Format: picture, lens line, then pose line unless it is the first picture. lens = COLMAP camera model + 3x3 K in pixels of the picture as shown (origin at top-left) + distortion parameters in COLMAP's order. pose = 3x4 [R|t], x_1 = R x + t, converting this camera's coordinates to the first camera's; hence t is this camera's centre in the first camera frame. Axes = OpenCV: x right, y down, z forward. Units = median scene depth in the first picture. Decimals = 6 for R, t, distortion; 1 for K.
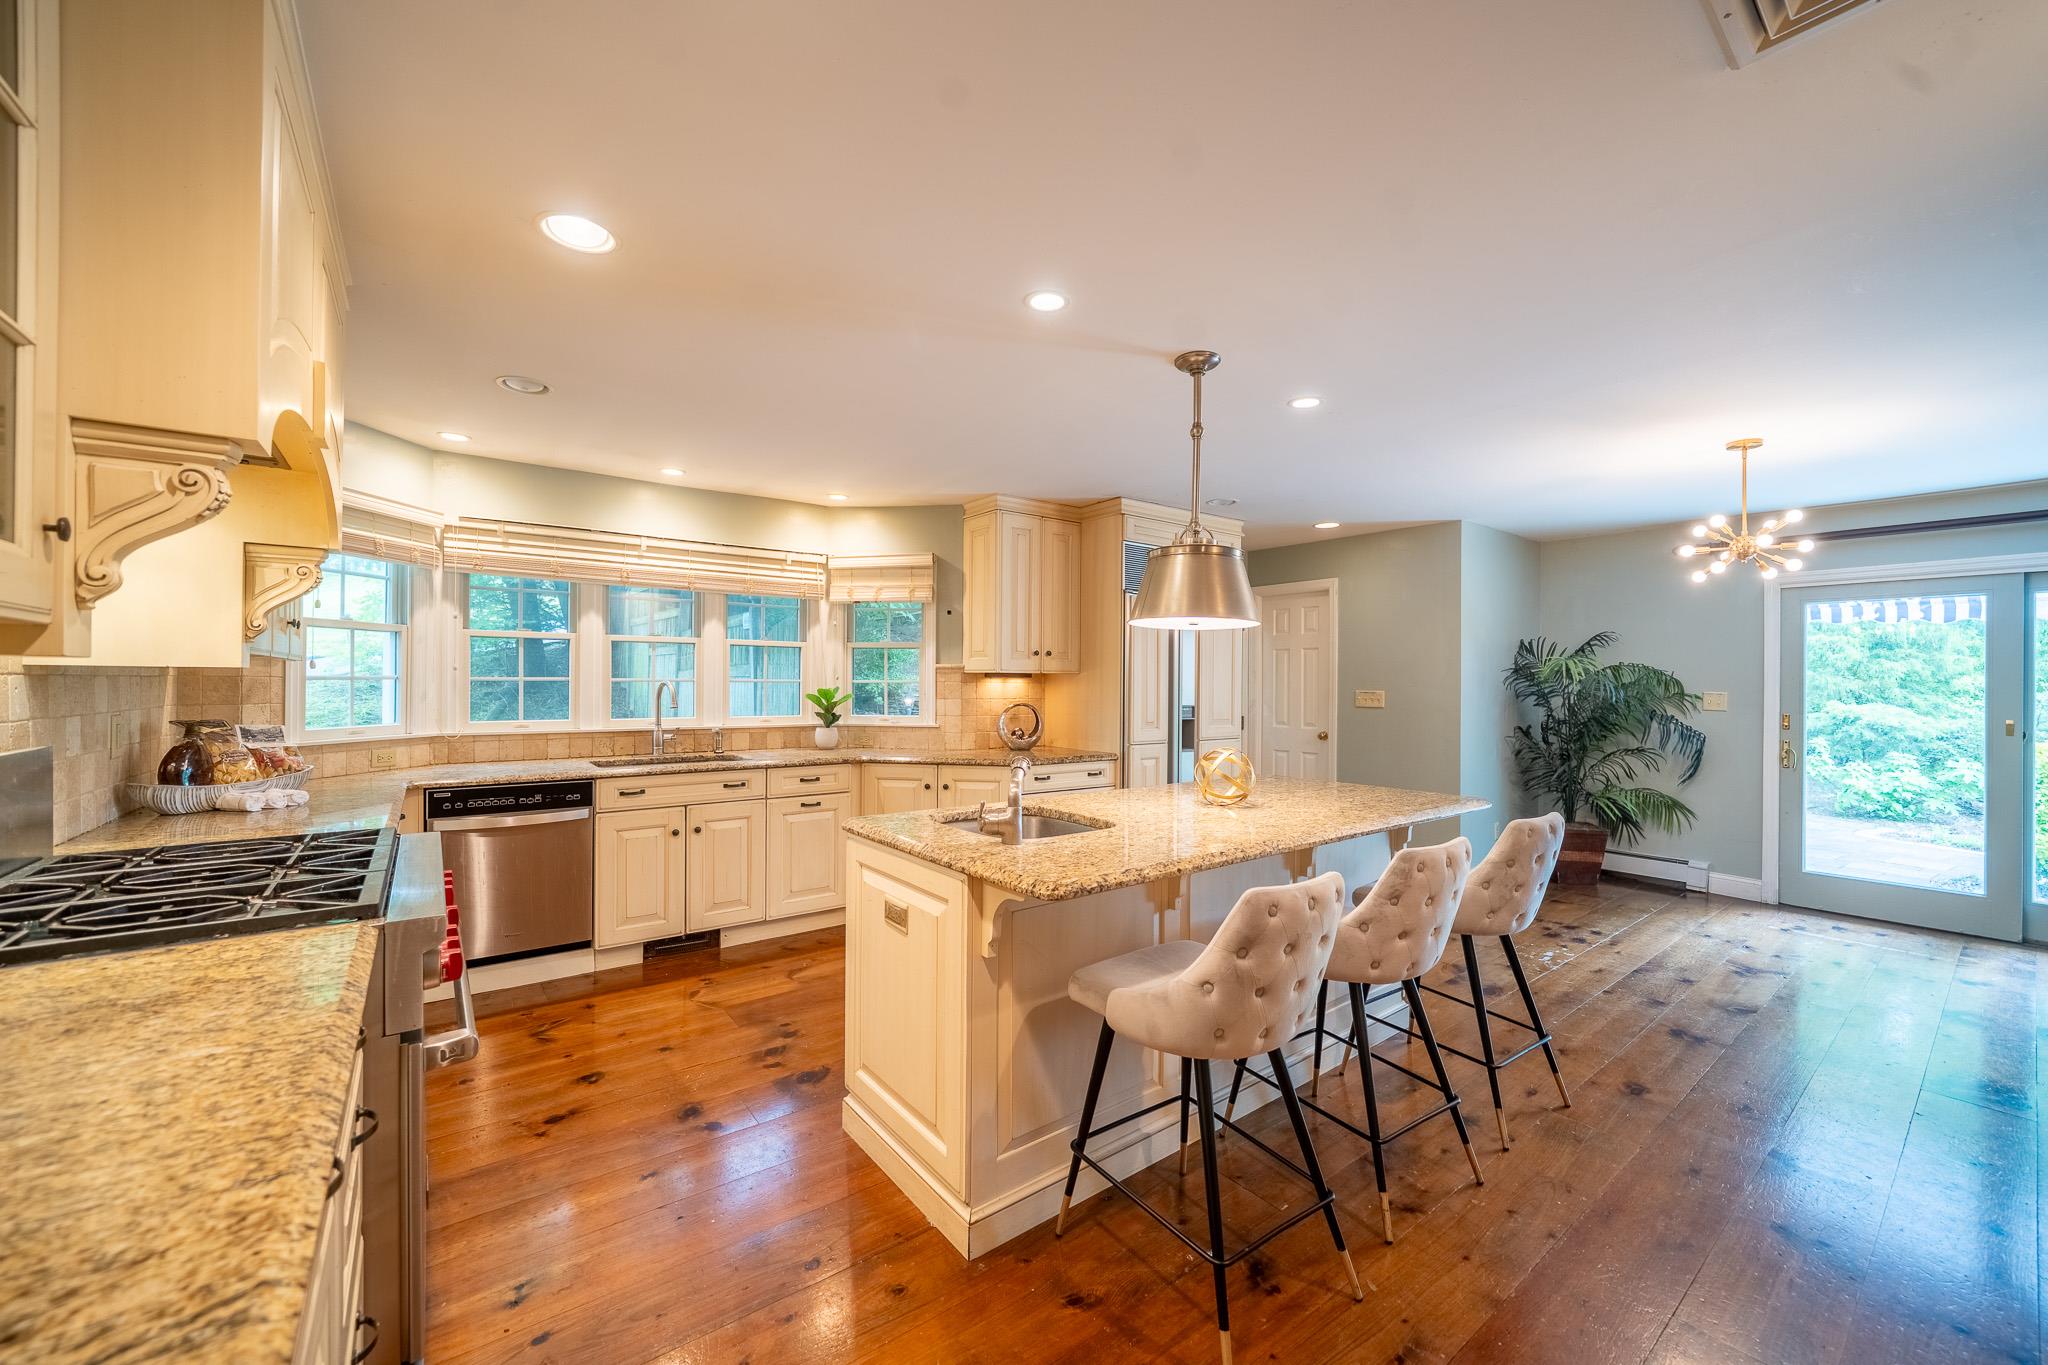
lens RADIAL K [[785.2, 0, 1014.6], [0, 785.2, 683.0], [0, 0, 1]] dist [-0.010010, -0.000174]
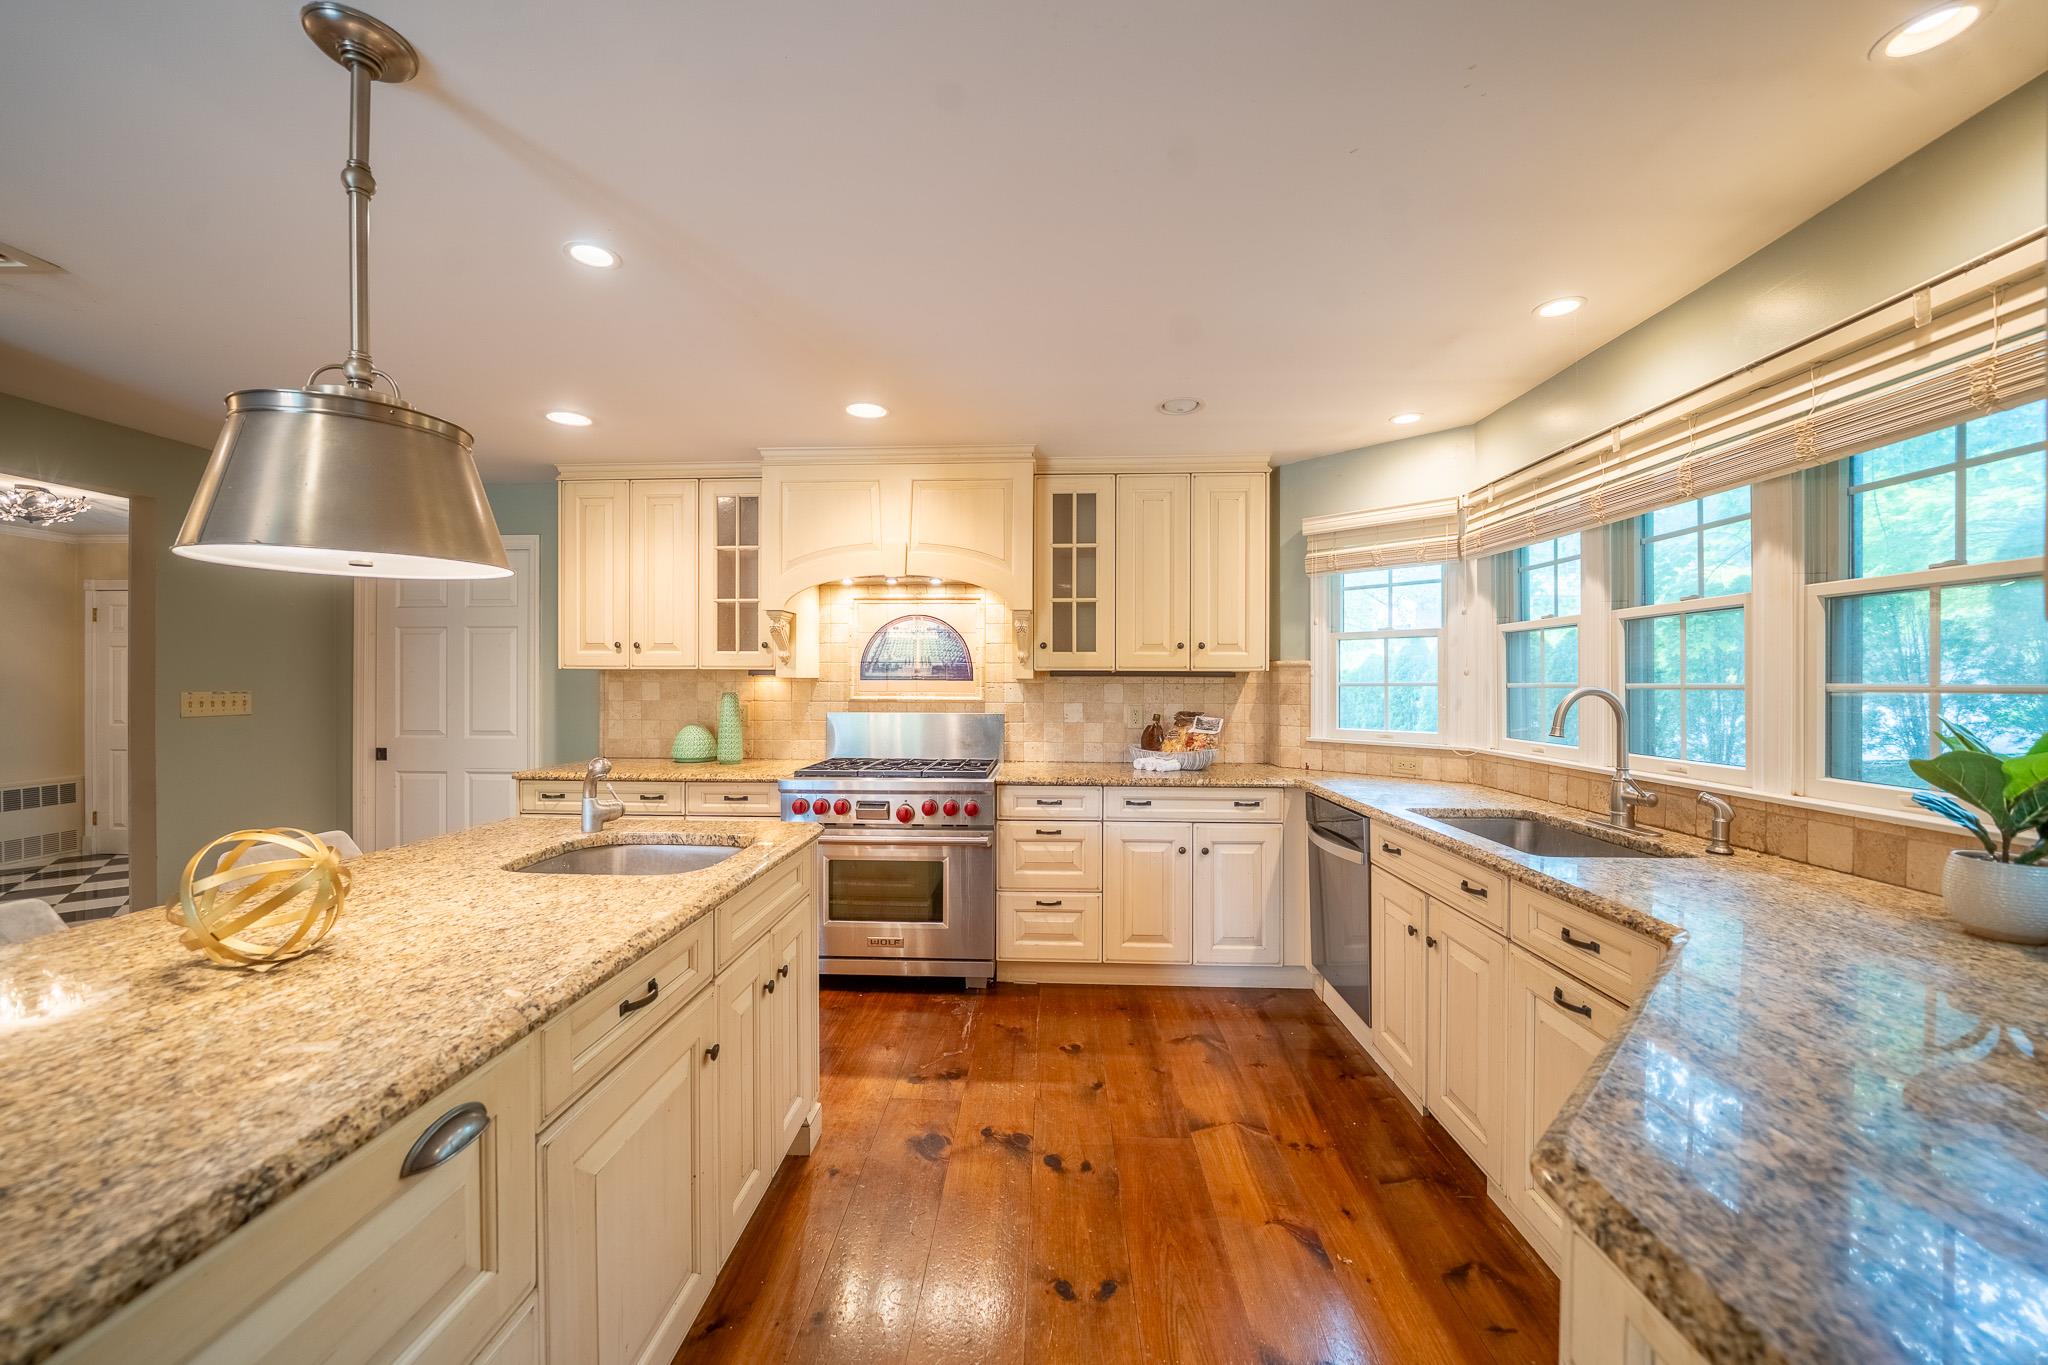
lens RADIAL K [[757.7, 0, 1017.3], [0, 757.7, 683.2], [0, 0, 1]] dist [-0.014723, -0.000205]
pose [[-0.638641, -0.007655, -0.769467, 0.227130], [-0.007489, 0.999965, -0.003733, -0.000903], [0.769468, 0.003379, -0.638676, 1.135521]]
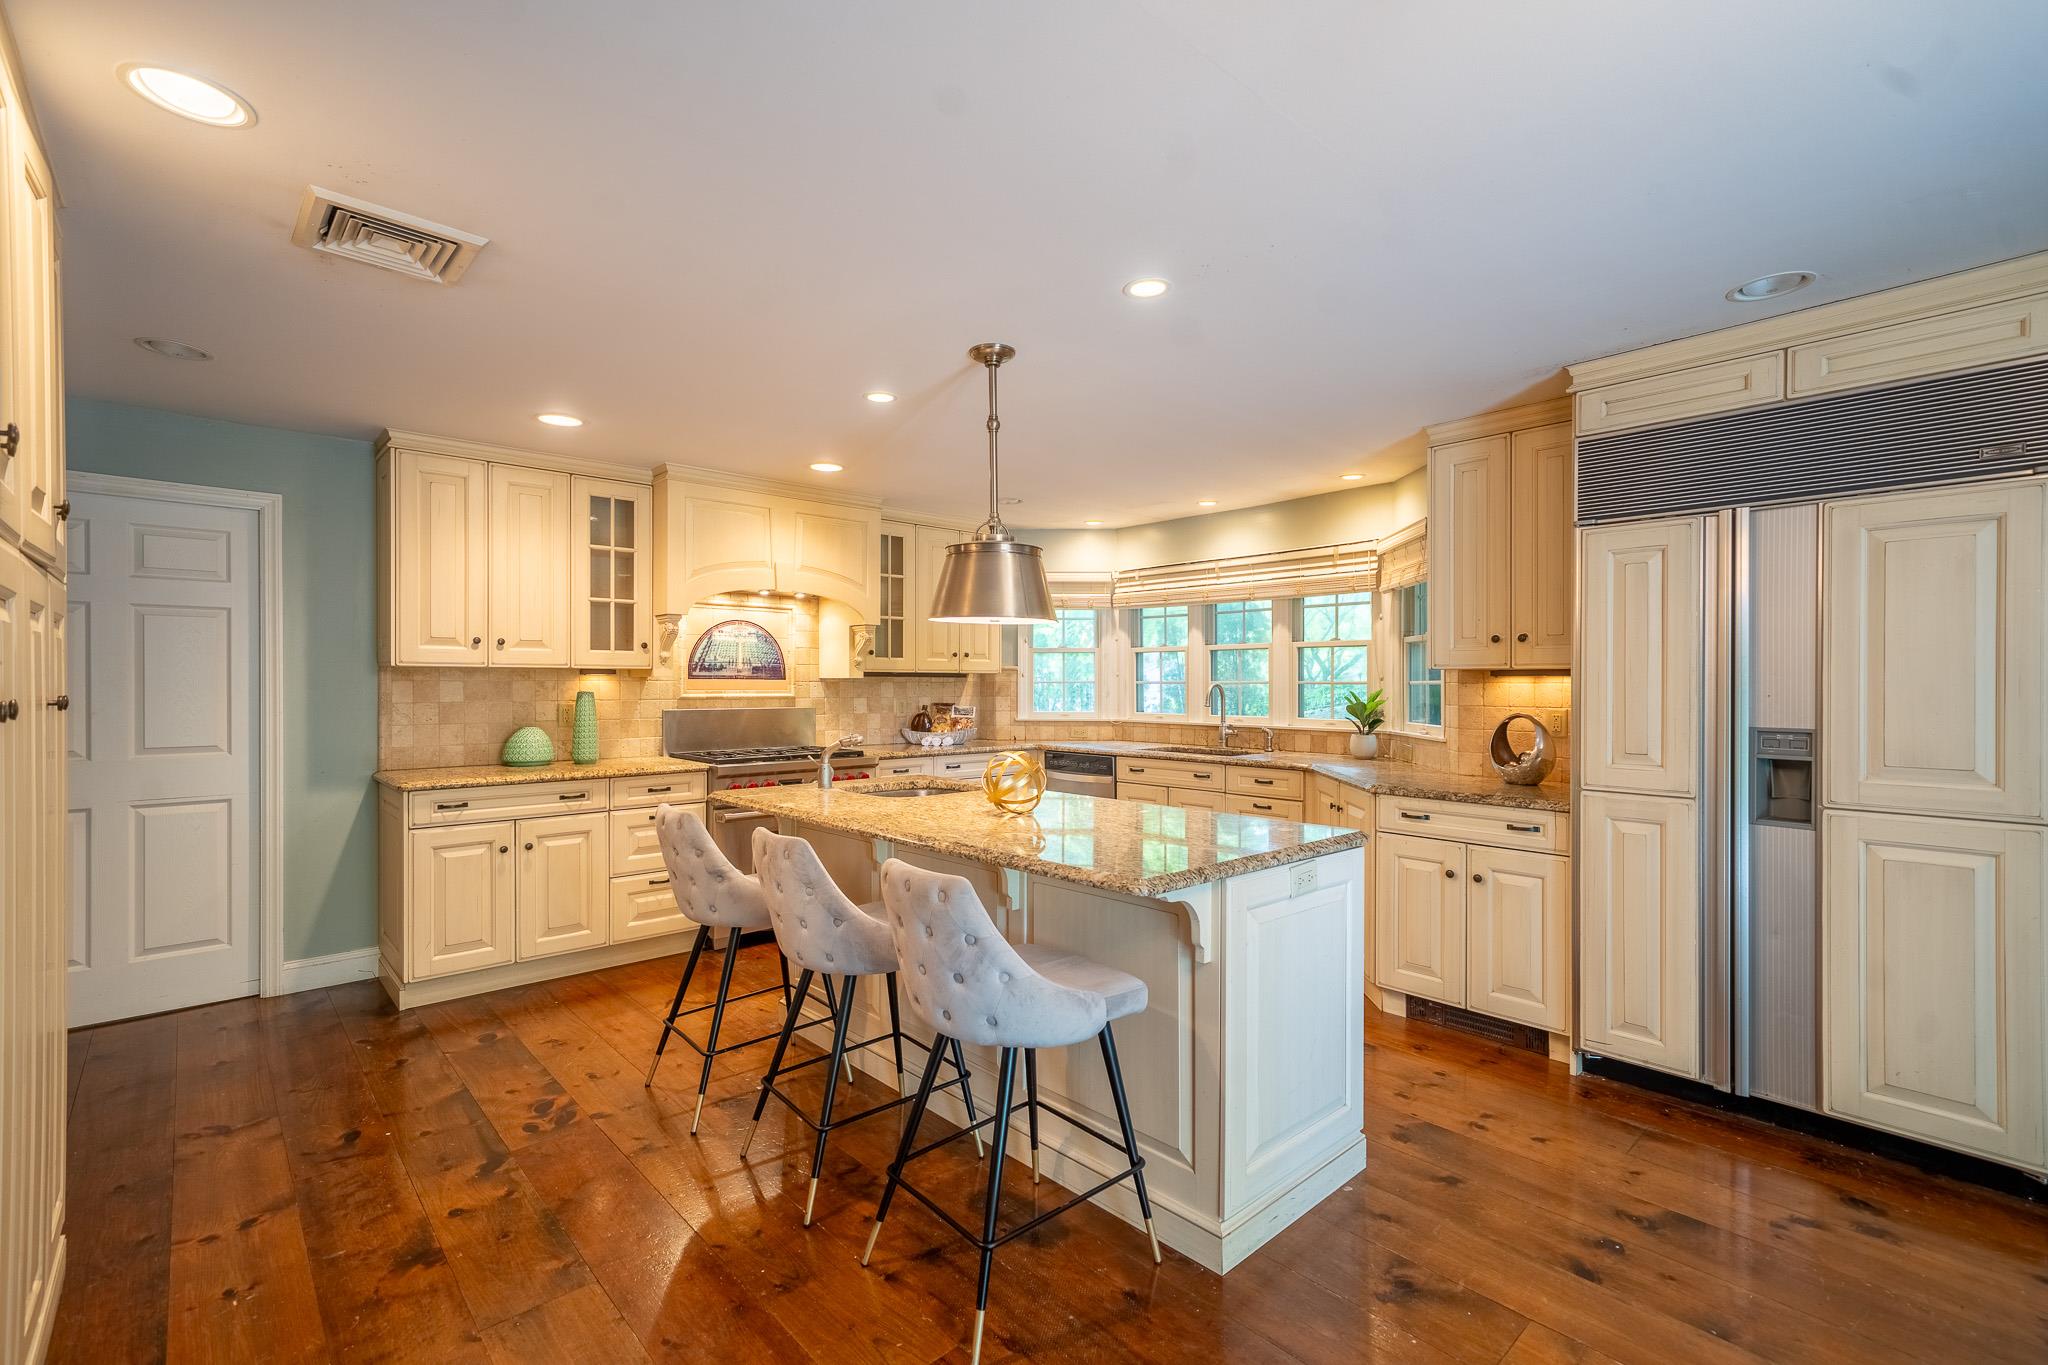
lens RADIAL K [[903.2, 0, 1015.2], [0, 903.2, 684.6], [0, 0, 1]] dist [0.004267, 0.000301]
pose [[0.092994, -0.004268, -0.995657, 0.945038], [-0.001166, 0.999990, -0.004395, 0.006049], [0.995666, 0.001570, 0.092988, 0.643355]]
